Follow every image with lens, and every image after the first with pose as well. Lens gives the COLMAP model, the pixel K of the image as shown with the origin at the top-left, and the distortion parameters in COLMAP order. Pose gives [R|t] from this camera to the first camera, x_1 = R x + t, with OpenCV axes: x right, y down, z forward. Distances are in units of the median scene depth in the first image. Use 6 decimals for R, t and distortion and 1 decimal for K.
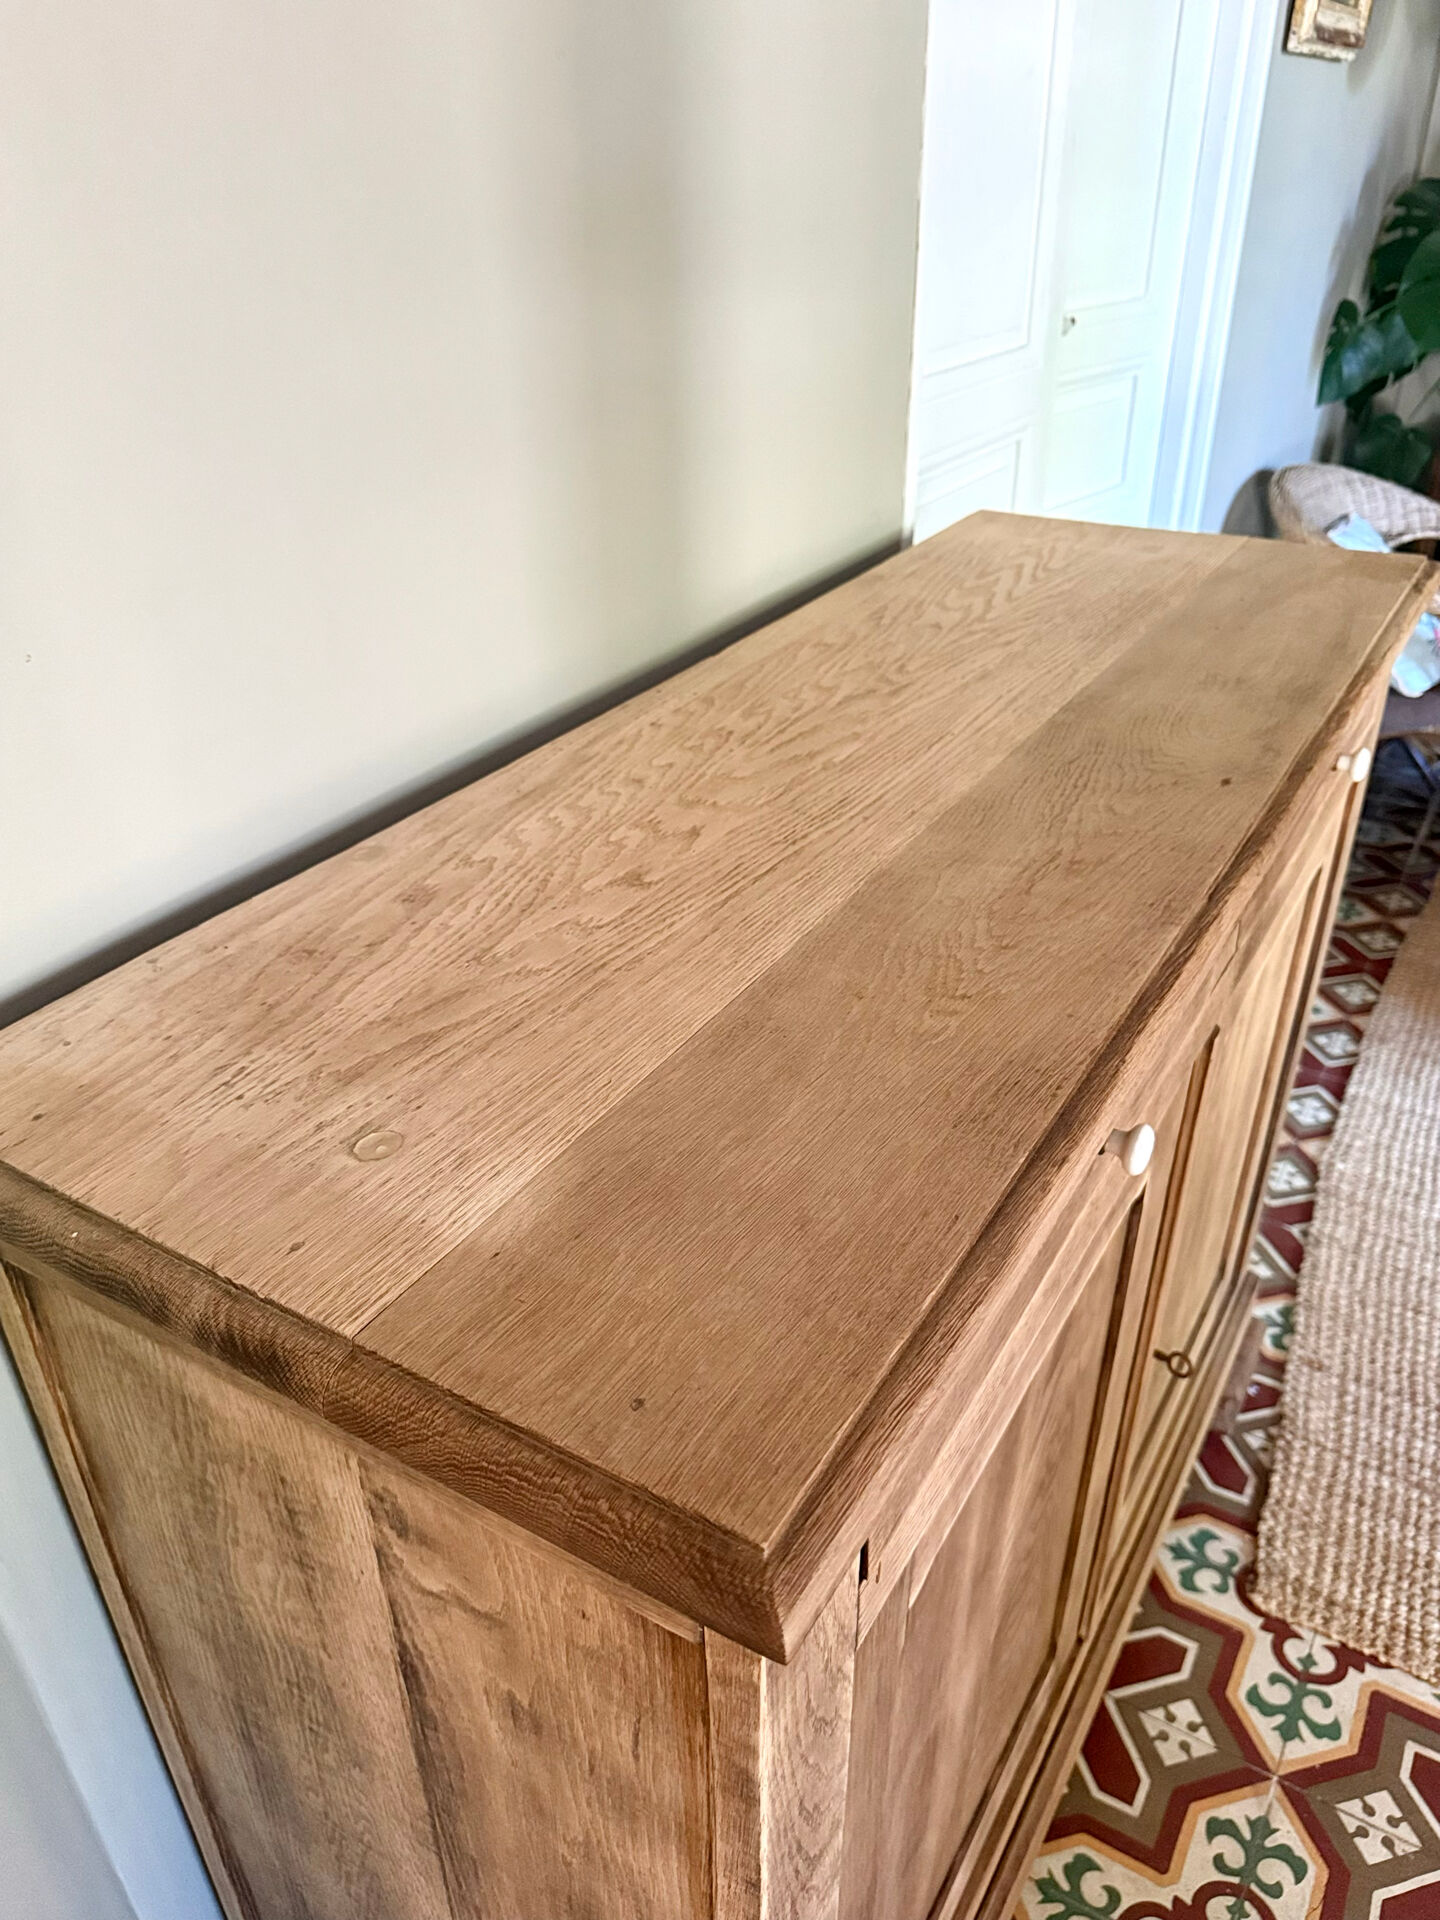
lens RADIAL K [[1403.3, 0, 718.9], [0, 1403.3, 955.3], [0, 0, 1]] dist [0.044497, -0.078705]
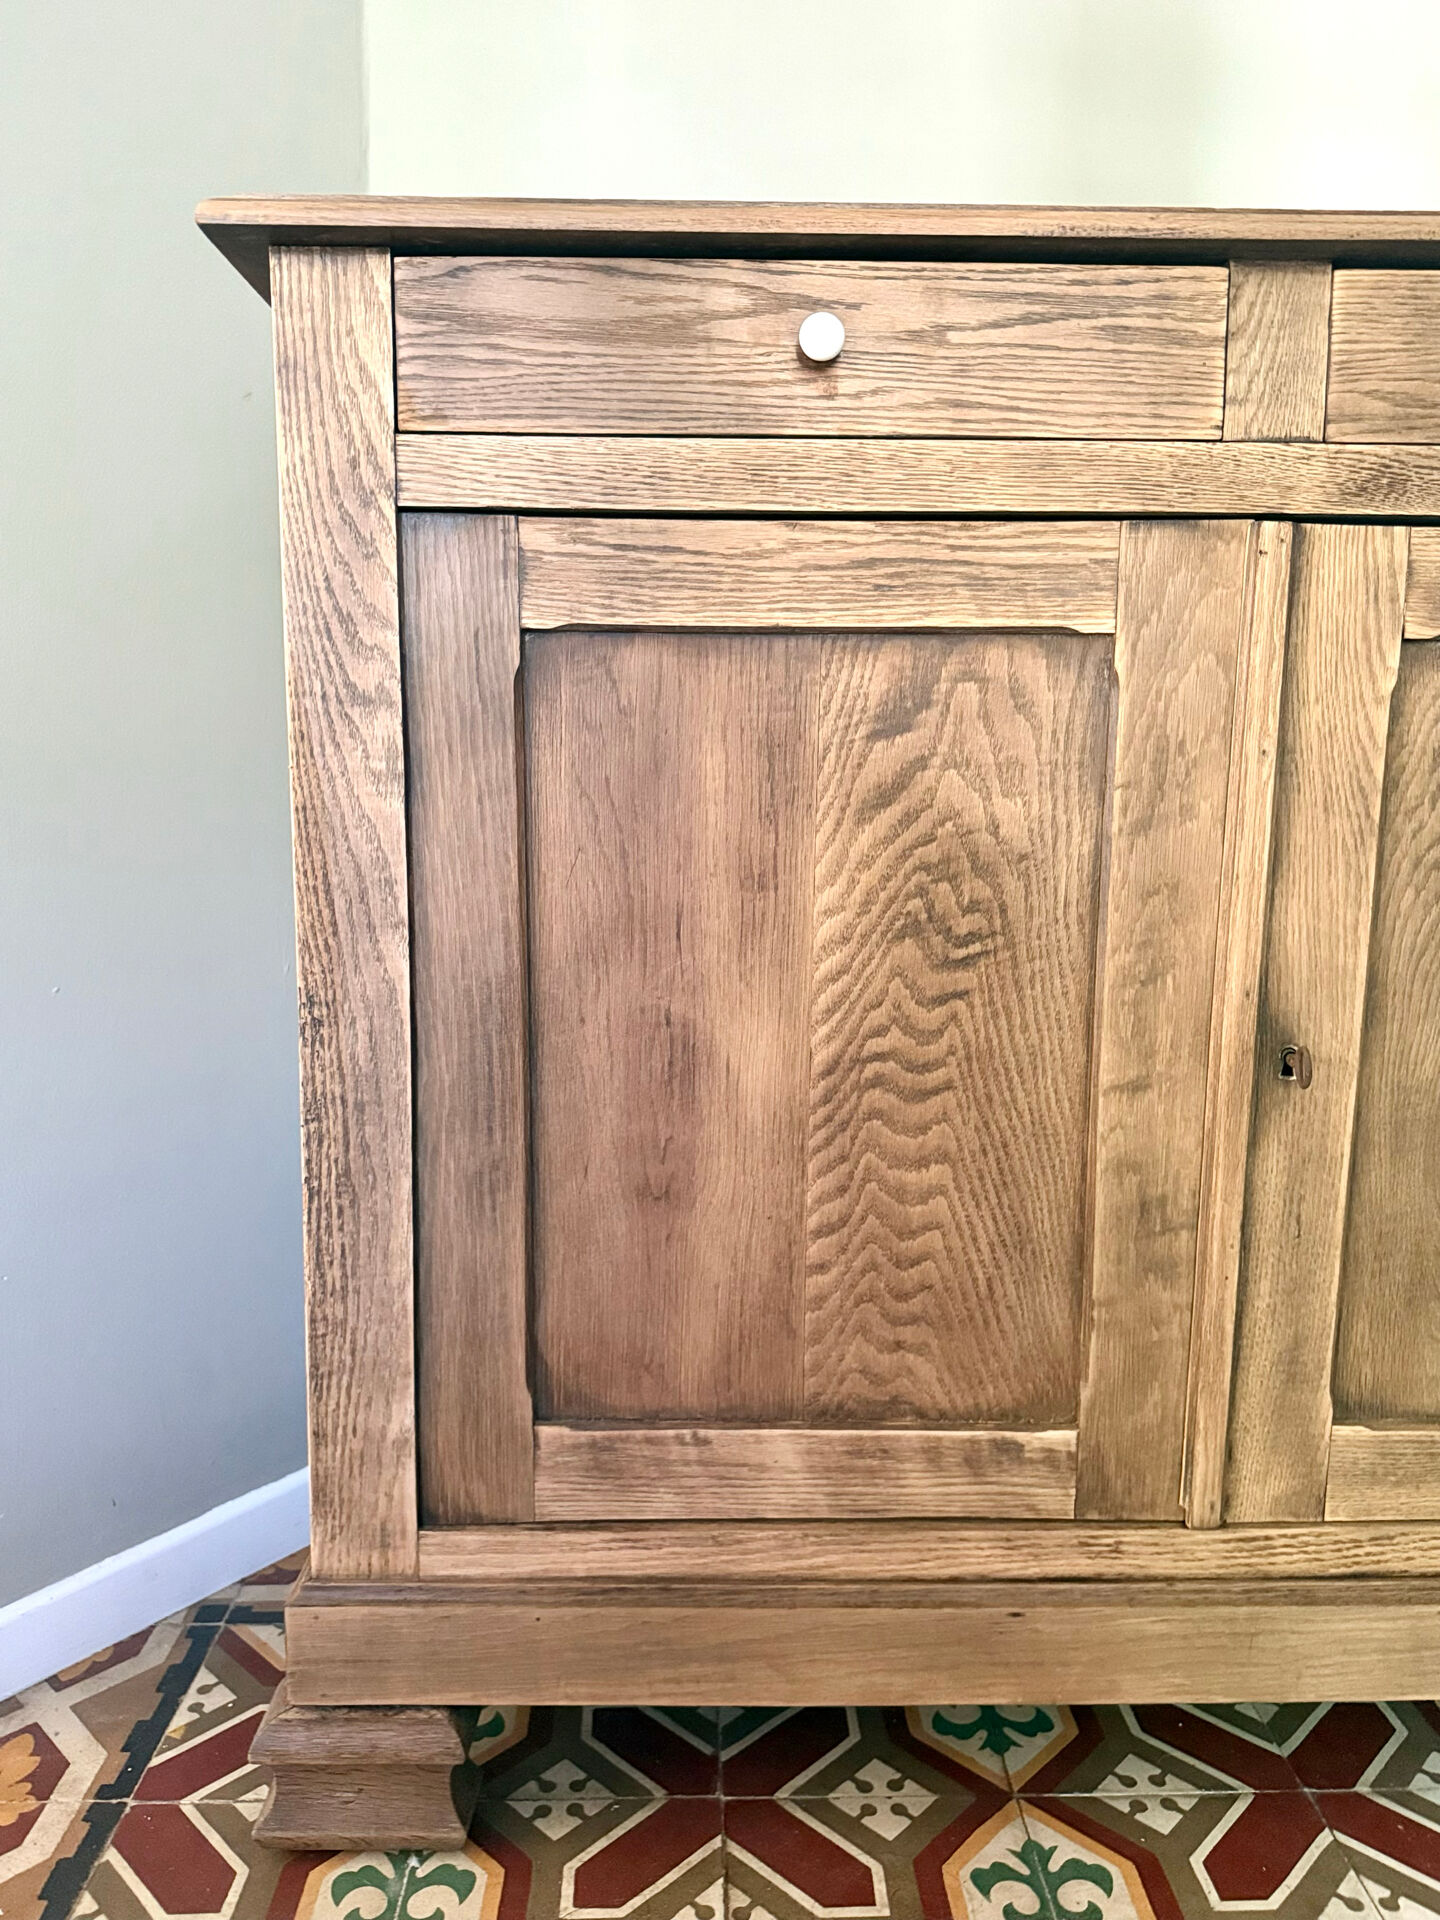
lens RADIAL K [[1403.3, 0, 708.6], [0, 1403.3, 976.7], [0, 0, 1]] dist [0.044497, -0.078705]
pose [[0.534153, 0.140988, -0.833549, 0.668893], [-0.440324, 0.888089, -0.131955, 0.415076], [0.721662, 0.437515, 0.536456, 0.275069]]
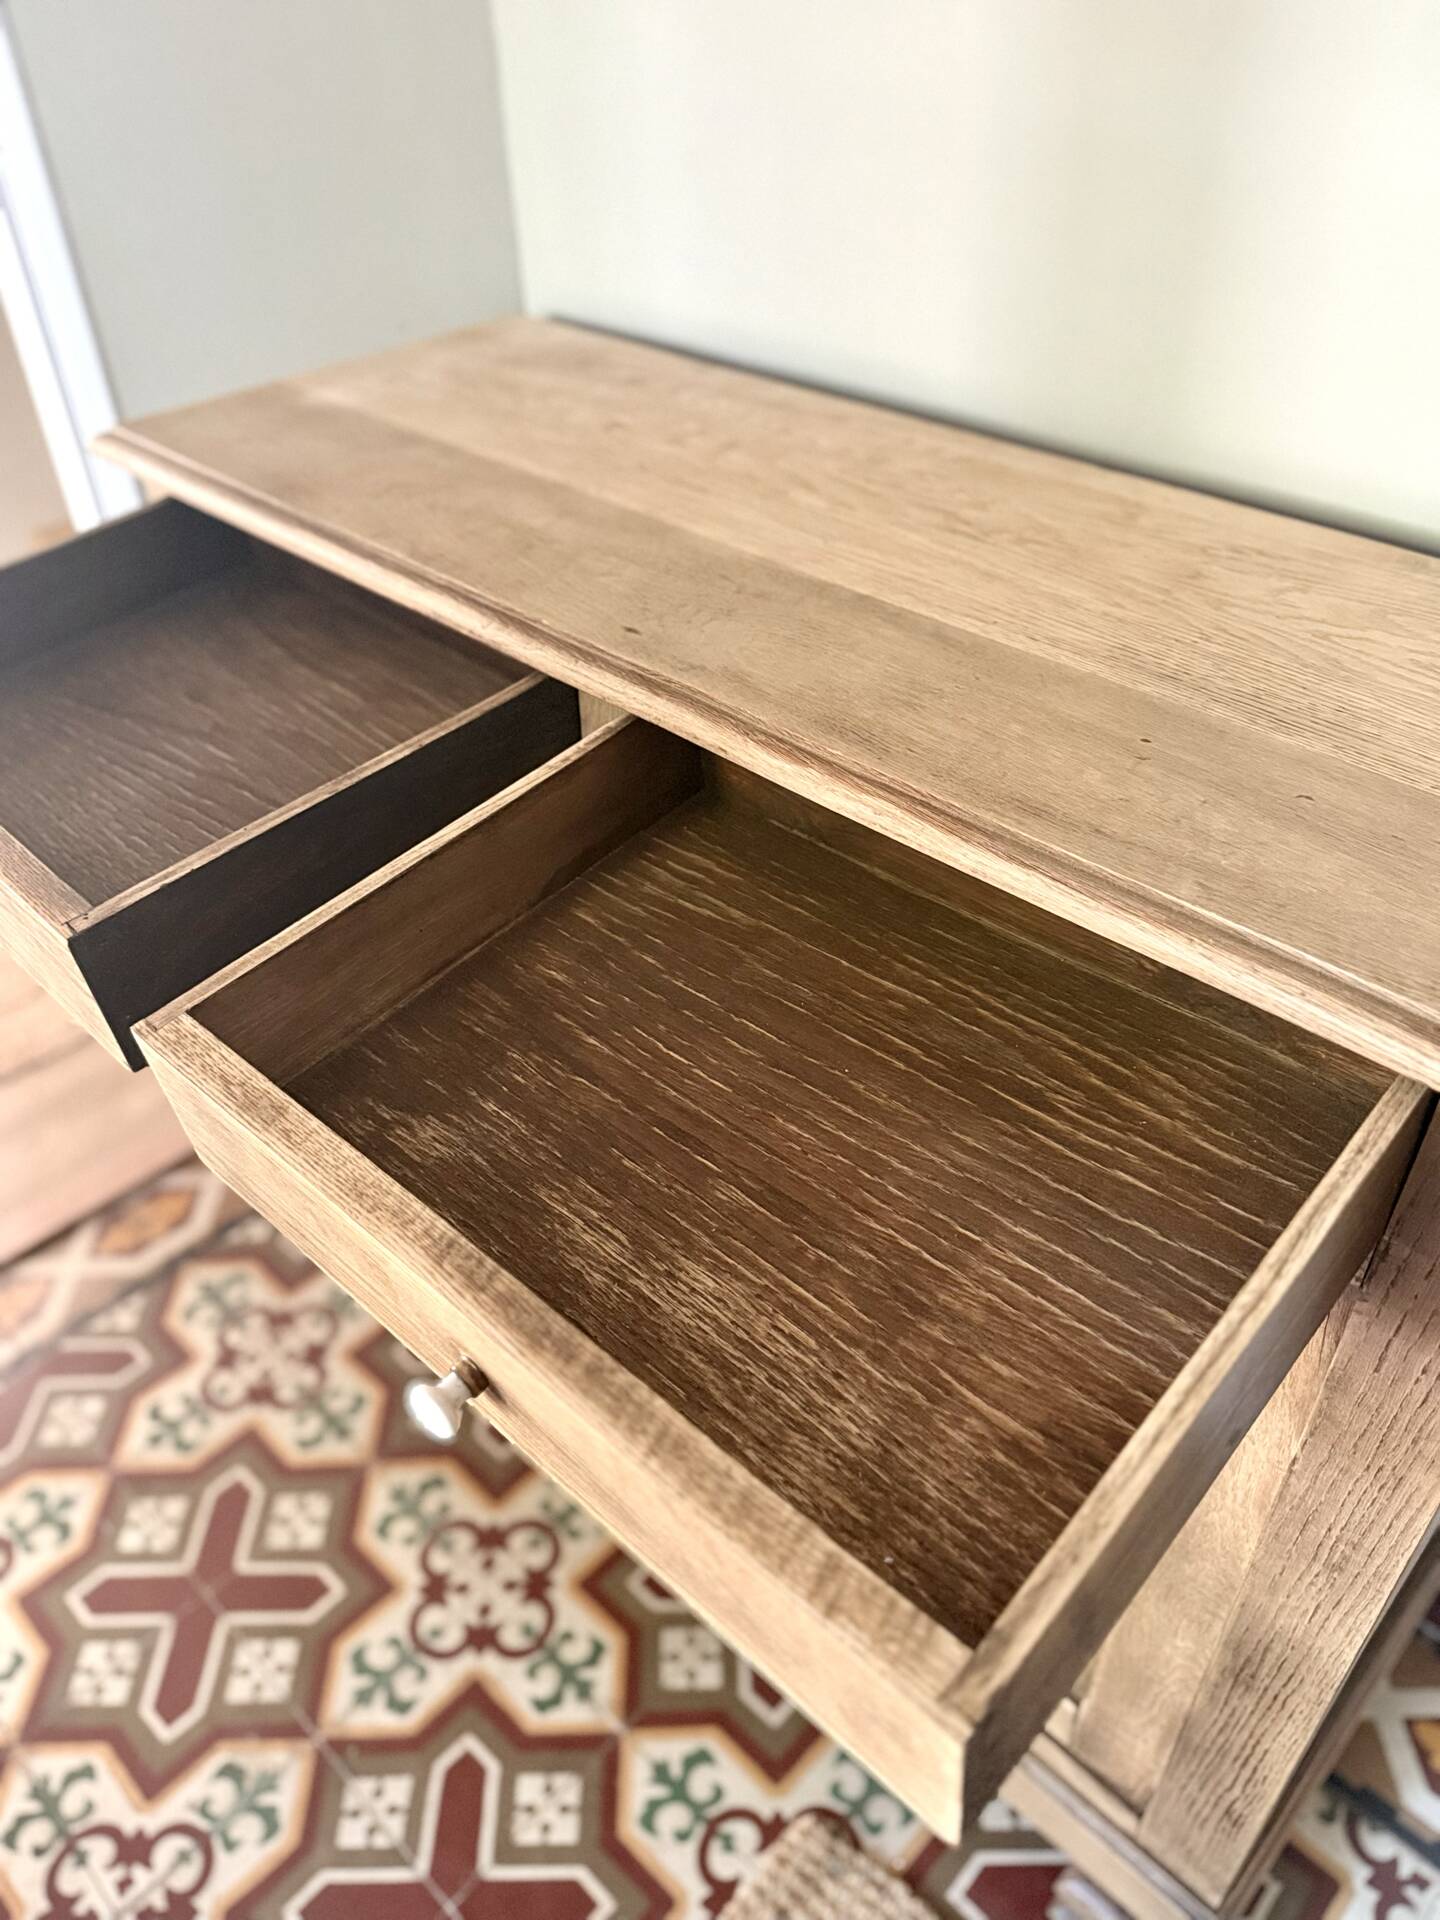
lens RADIAL K [[1403.3, 0, 717.2], [0, 1403.3, 976.7], [0, 0, 1]] dist [0.044497, -0.078705]
pose [[-0.222407, 0.638997, -0.736354, 0.794541], [-0.462937, 0.595482, 0.656575, -0.422916], [0.858035, 0.486912, 0.163376, 0.656336]]
